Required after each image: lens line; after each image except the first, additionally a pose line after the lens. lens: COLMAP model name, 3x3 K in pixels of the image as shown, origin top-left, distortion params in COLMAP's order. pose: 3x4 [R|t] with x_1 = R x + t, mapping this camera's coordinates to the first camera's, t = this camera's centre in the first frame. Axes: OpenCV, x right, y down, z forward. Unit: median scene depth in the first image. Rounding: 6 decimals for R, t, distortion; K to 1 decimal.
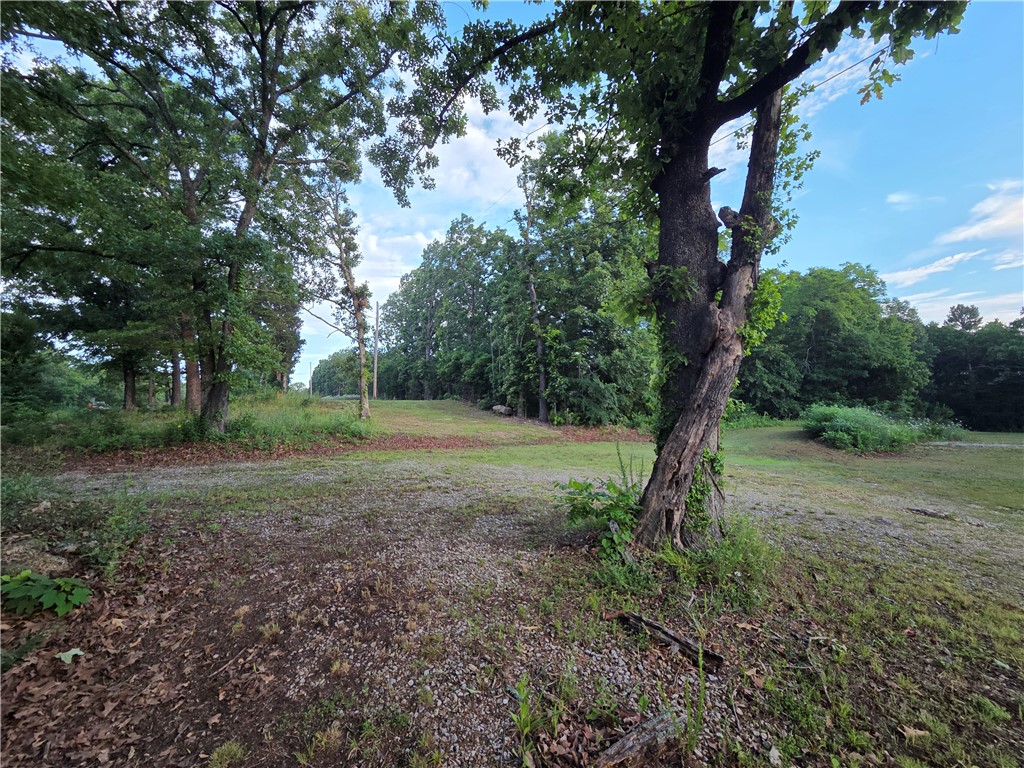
lens RADIAL K [[416.7, 0, 517.5], [0, 416.7, 380.2], [0, 0, 1]] dist [0.004881, -0.001824]
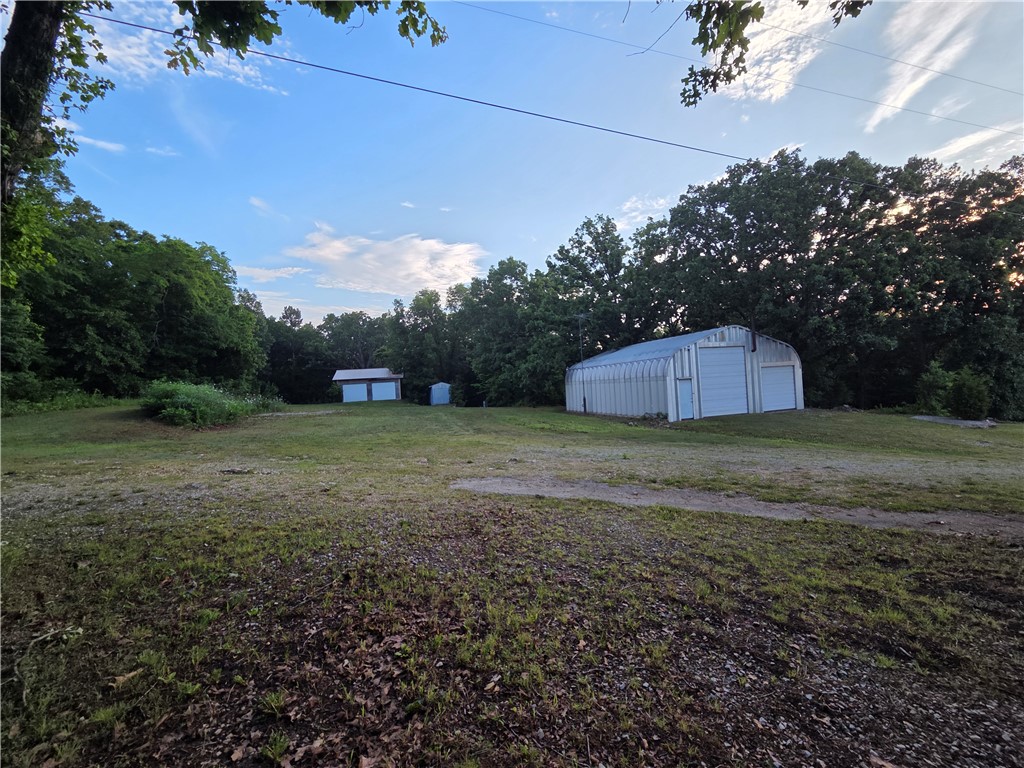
lens RADIAL K [[416.7, 0, 510.8], [0, 416.7, 381.1], [0, 0, 1]] dist [0.004881, -0.001824]
pose [[0.265478, 0.019960, 0.963910, 0.014425], [-0.070919, 0.997481, -0.001123, 0.002938], [-0.961505, -0.068061, 0.266224, -0.012022]]
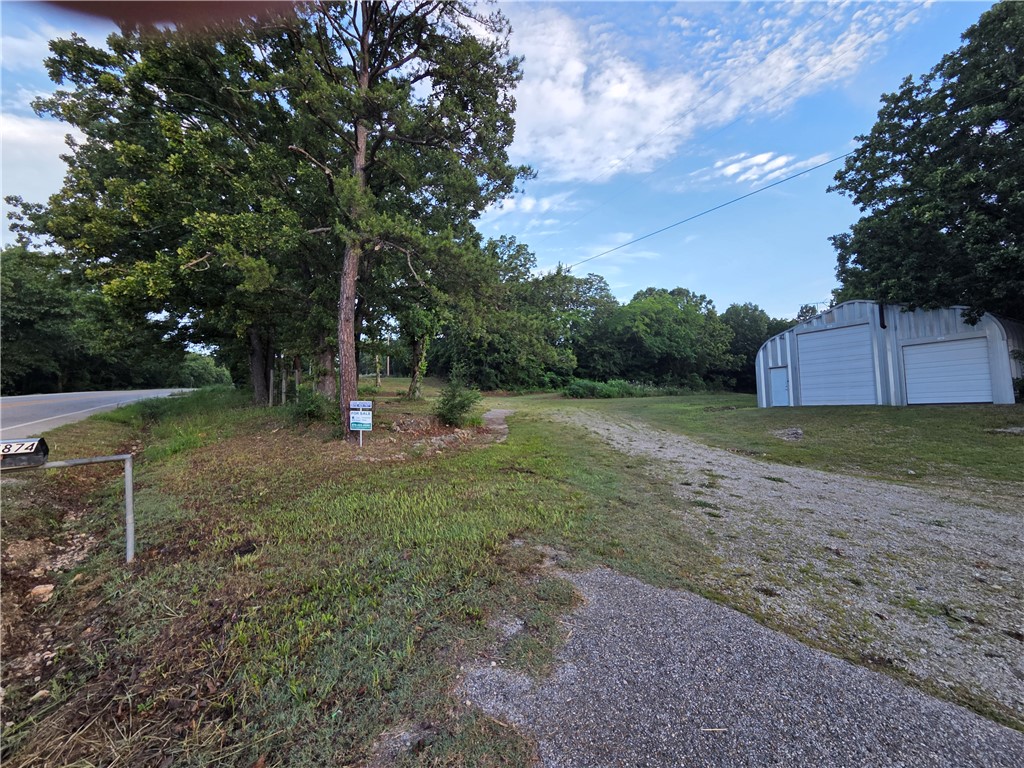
lens RADIAL K [[416.7, 0, 514.6], [0, 416.7, 385.1], [0, 0, 1]] dist [0.004881, -0.001824]
pose [[0.997963, -0.006744, -0.063434, 0.396777], [0.011233, 0.997436, 0.070670, -0.052756], [0.062795, -0.071239, 0.995481, -0.938109]]
